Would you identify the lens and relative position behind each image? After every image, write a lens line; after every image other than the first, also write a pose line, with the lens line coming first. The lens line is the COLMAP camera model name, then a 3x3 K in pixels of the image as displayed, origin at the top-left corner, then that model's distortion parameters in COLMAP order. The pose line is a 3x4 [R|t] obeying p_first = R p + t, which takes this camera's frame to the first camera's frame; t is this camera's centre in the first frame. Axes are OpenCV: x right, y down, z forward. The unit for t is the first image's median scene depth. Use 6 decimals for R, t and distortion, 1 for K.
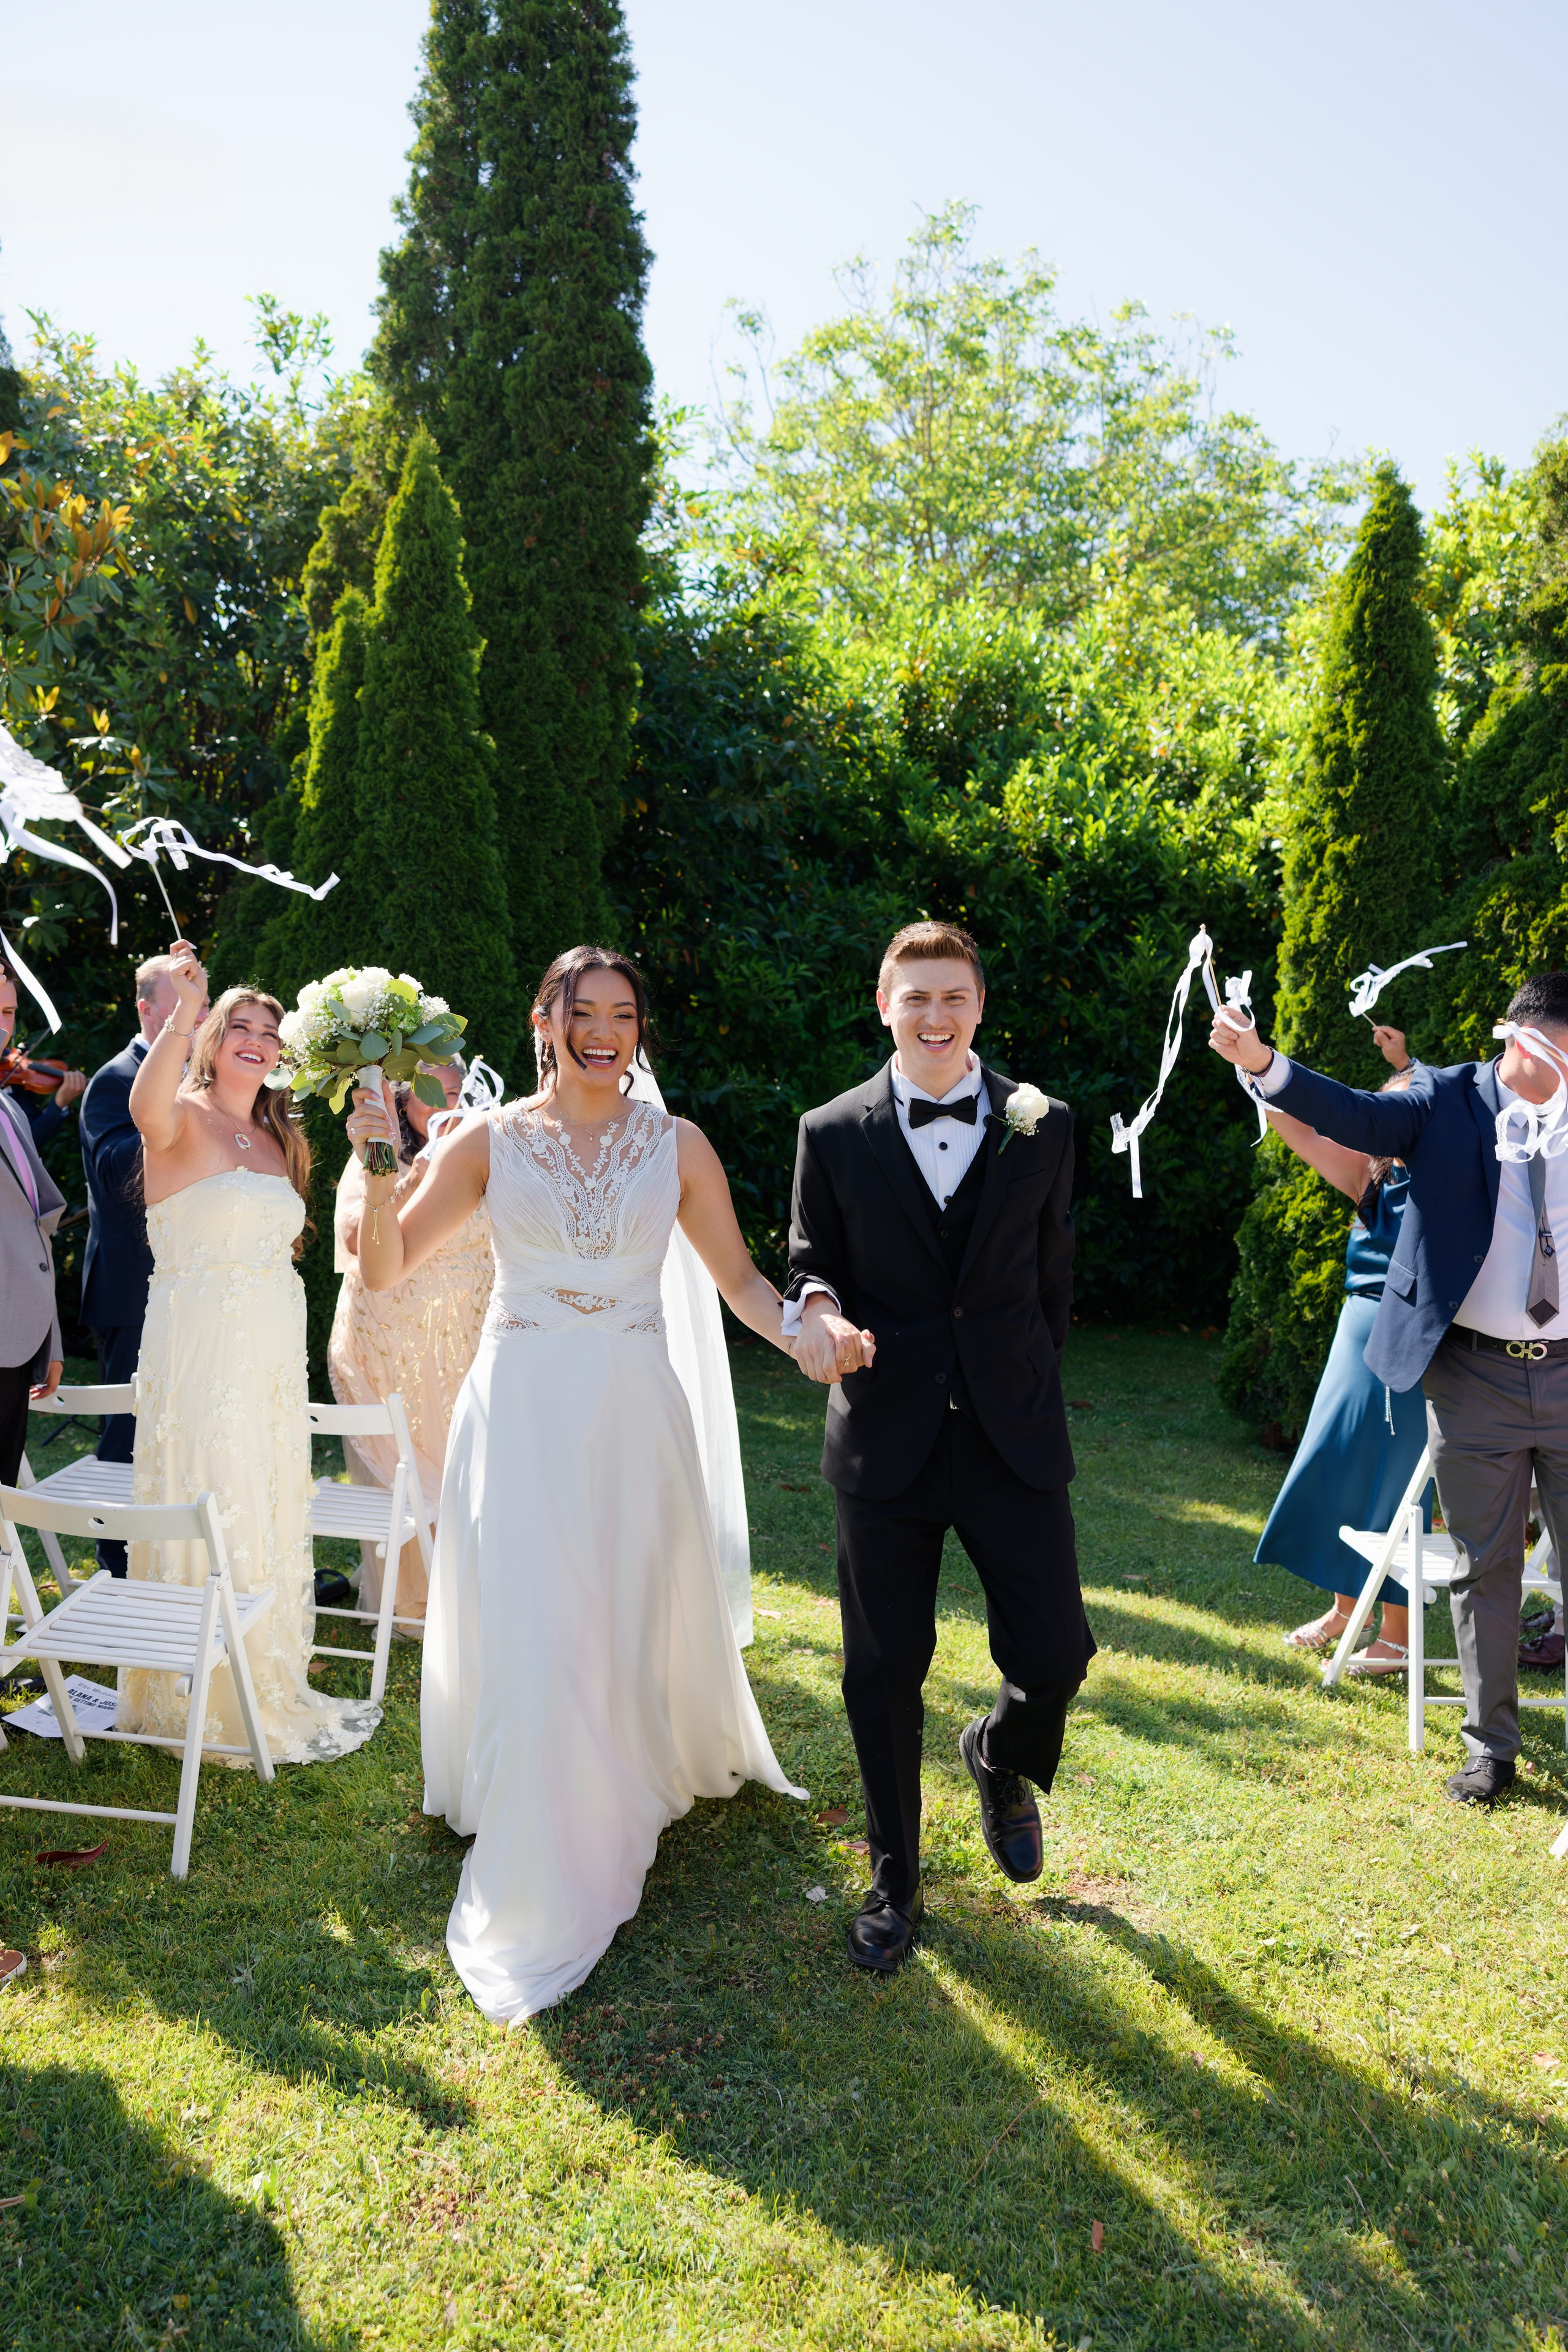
lens RADIAL K [[1885.3, 0, 804.6], [0, 1885.3, 1177.0], [0, 0, 1]] dist [0.008889, 0.002960]
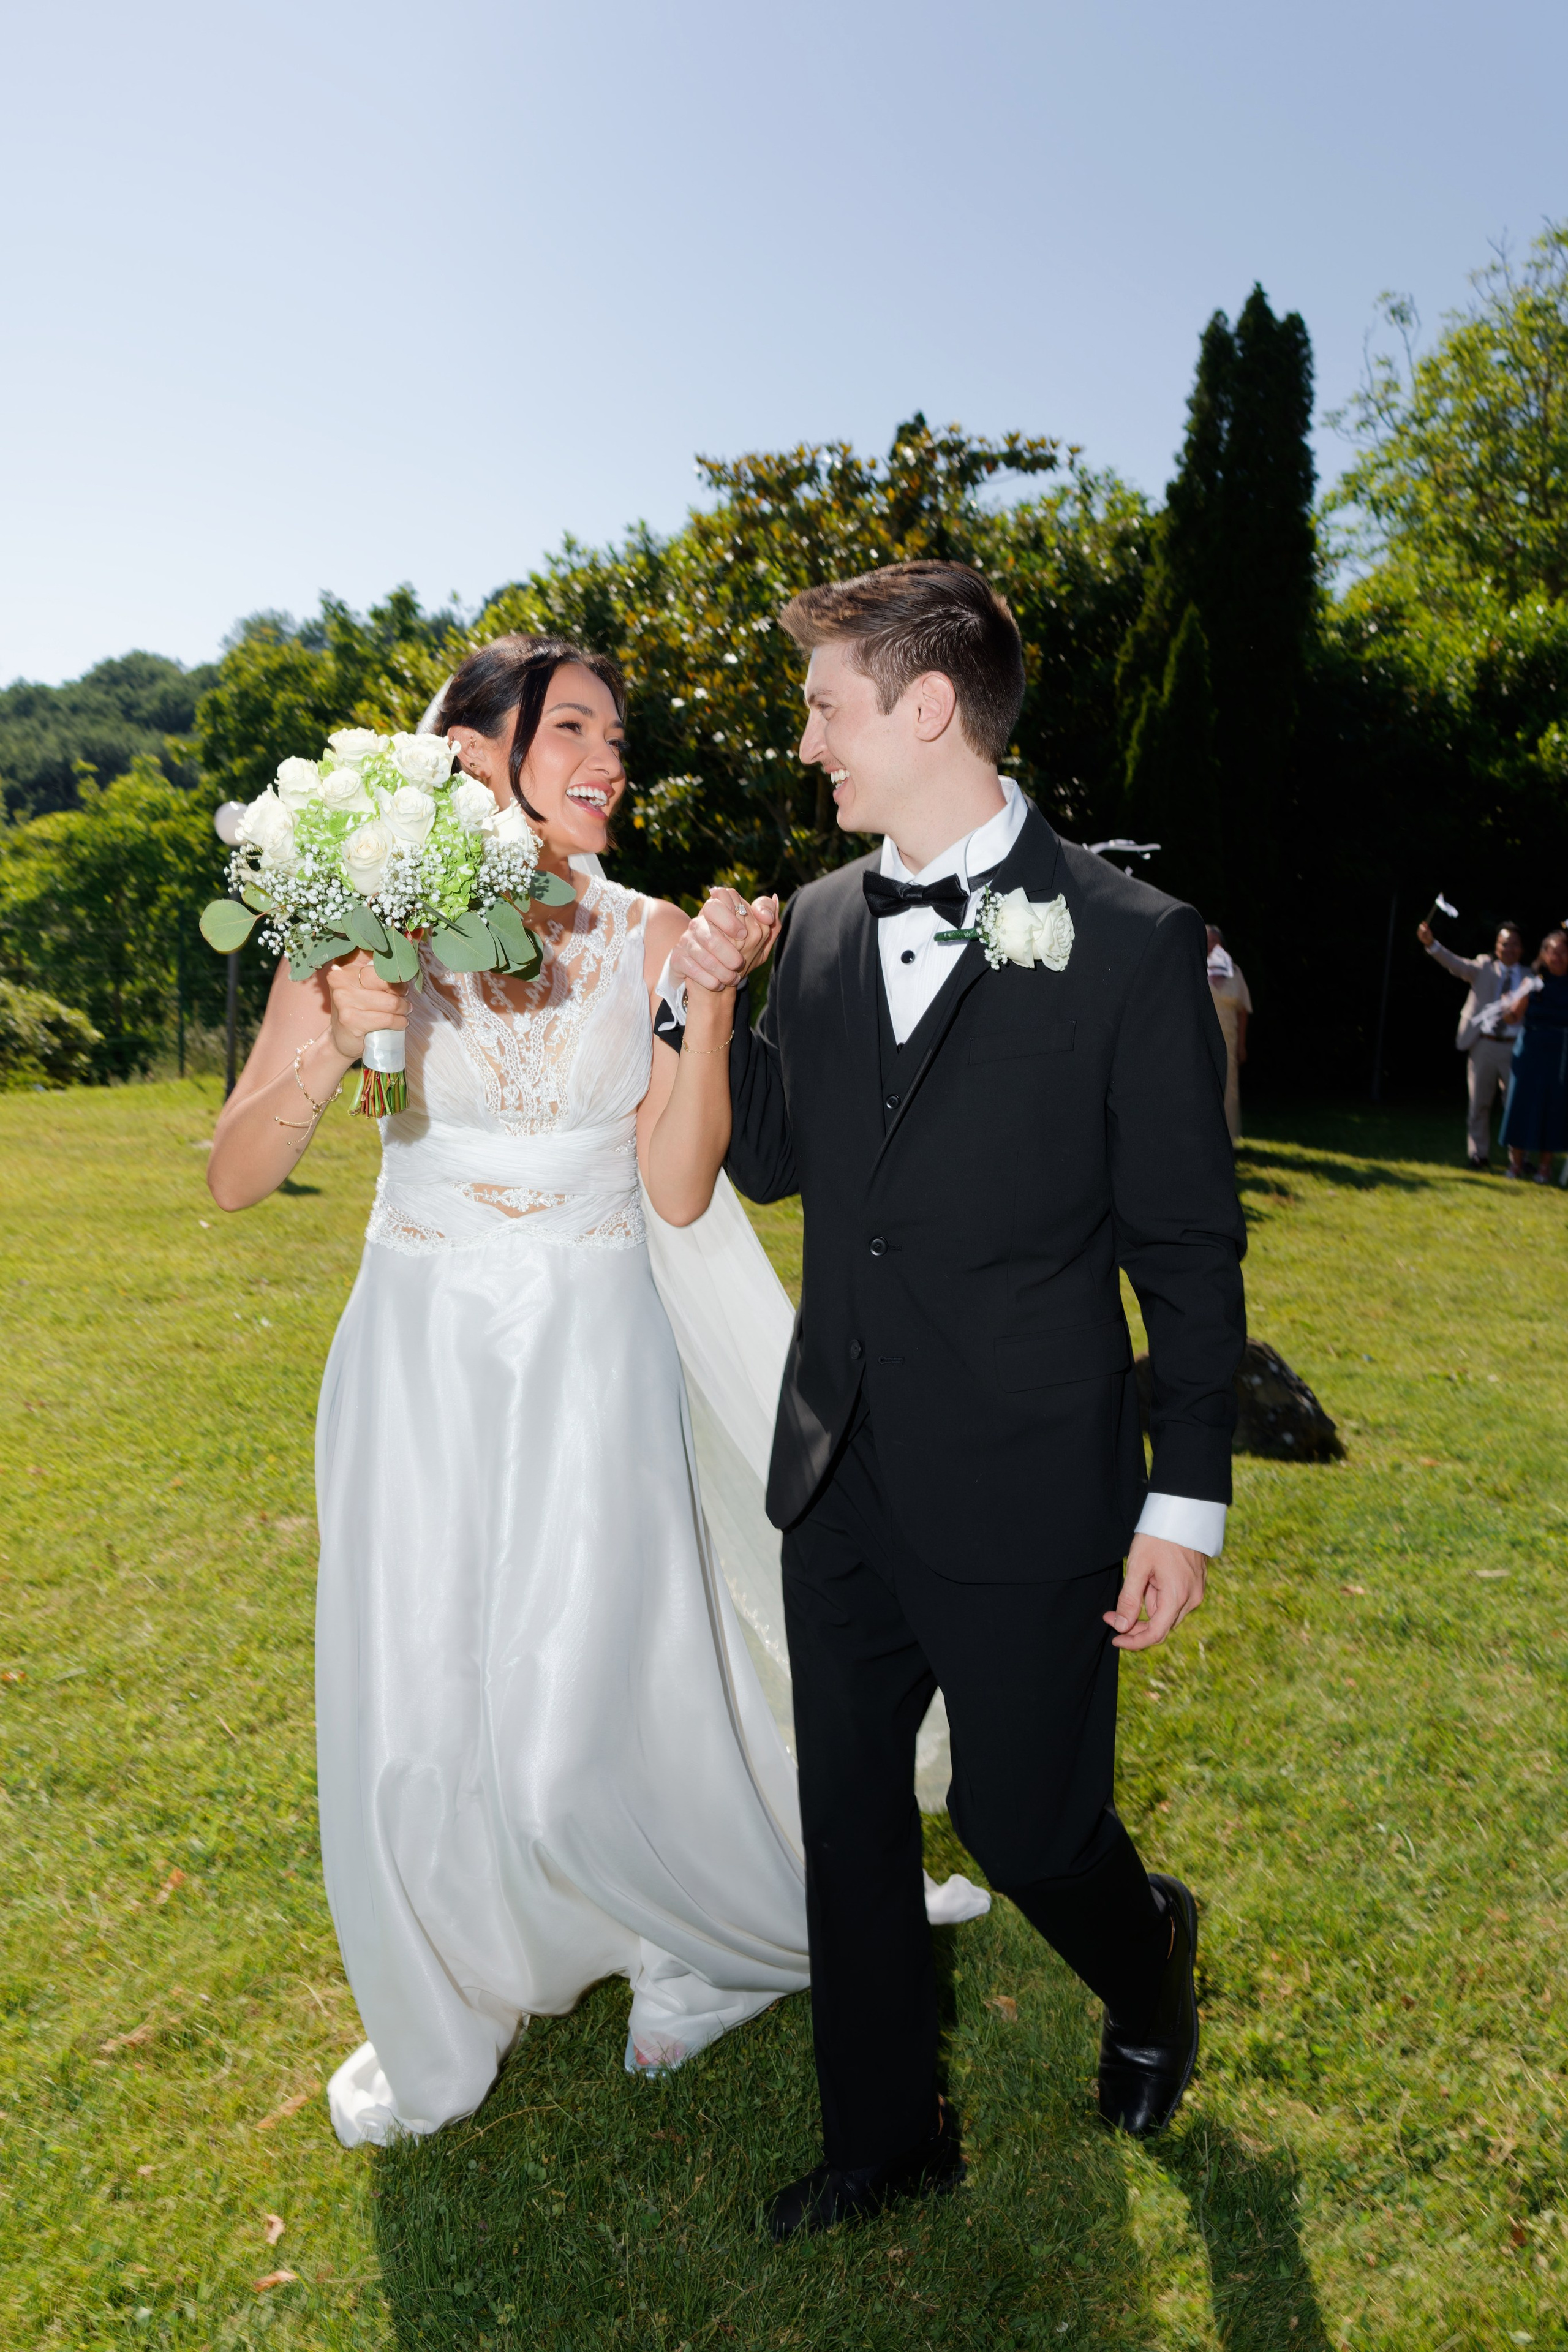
lens RADIAL K [[1807.5, 0, 775.0], [0, 1807.5, 1186.4], [0, 0, 1]] dist [0.003309, 0.000338]
pose [[0.940164, 0.063122, -0.334825, 0.041118], [-0.029918, 0.994188, 0.103420, 0.019700], [0.339407, -0.087215, 0.936588, -0.664547]]
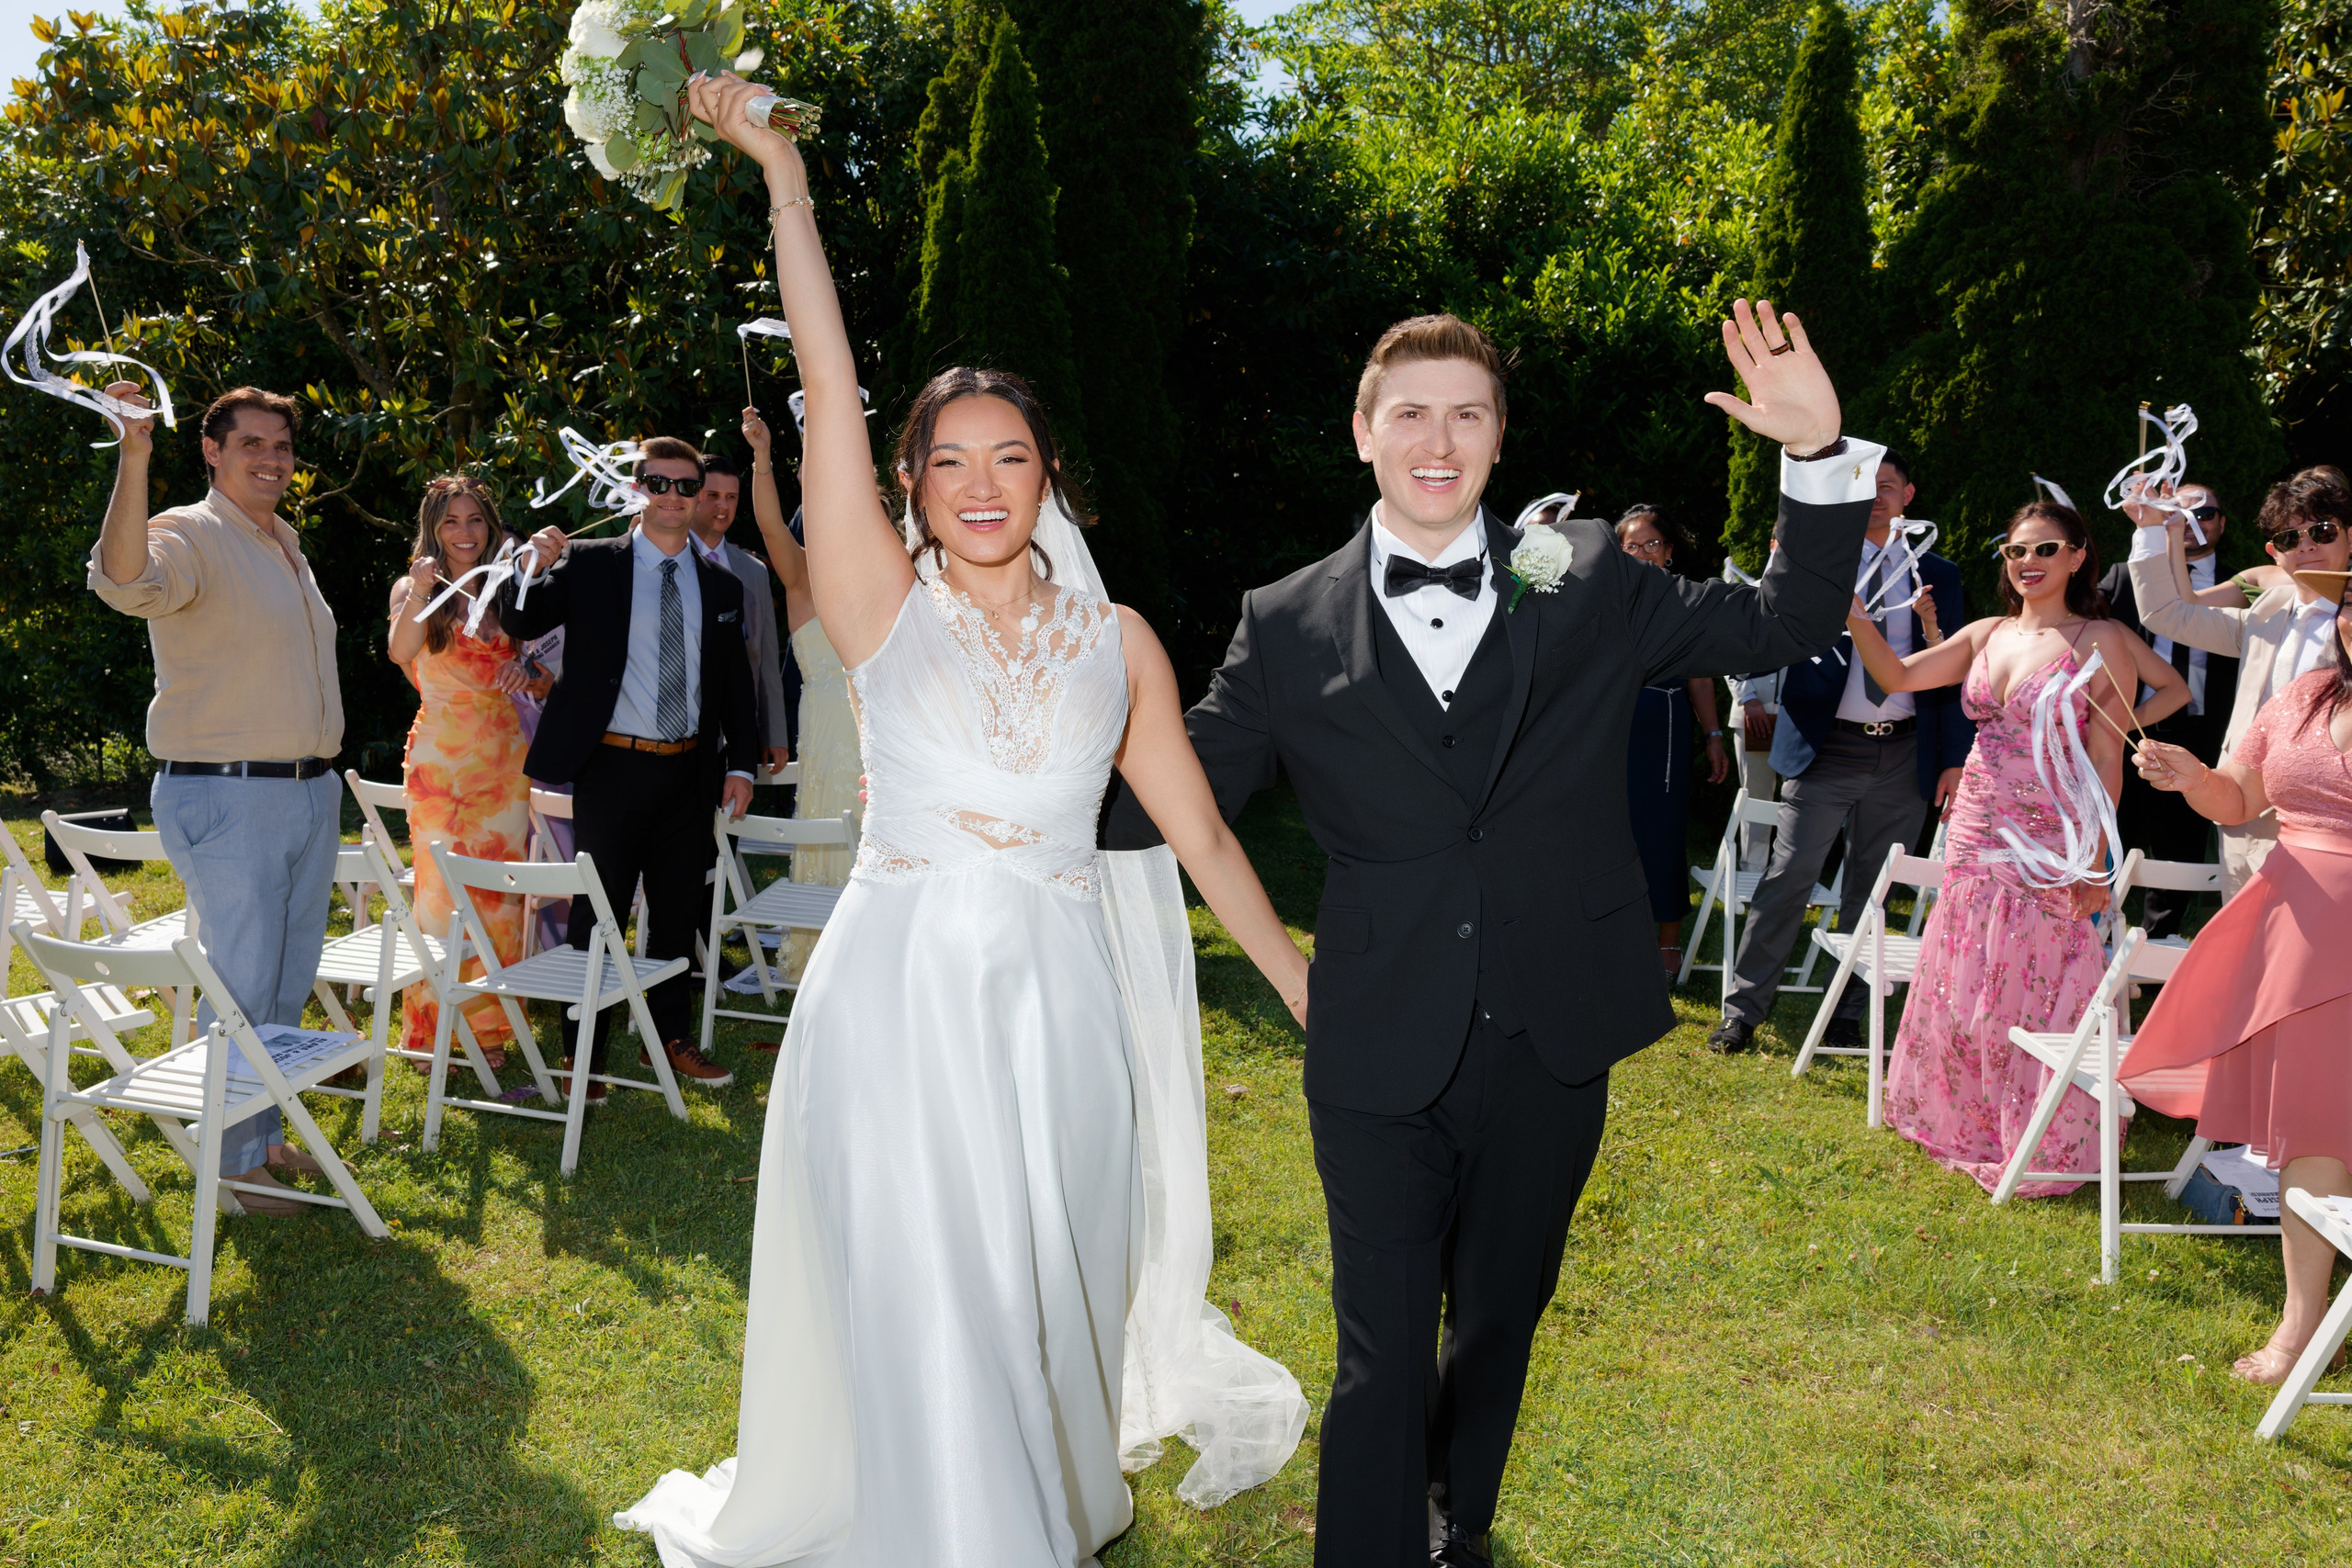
lens RADIAL K [[1807.3, 0, 1176.0], [0, 1807.3, 784.0], [0, 0, 1]] dist [0.003309, 0.000338]
pose [[0.990735, -0.007735, -0.135592, 0.042247], [0.017162, 0.997504, 0.068496, 0.015290], [0.134723, -0.070189, 0.988394, -0.120213]]
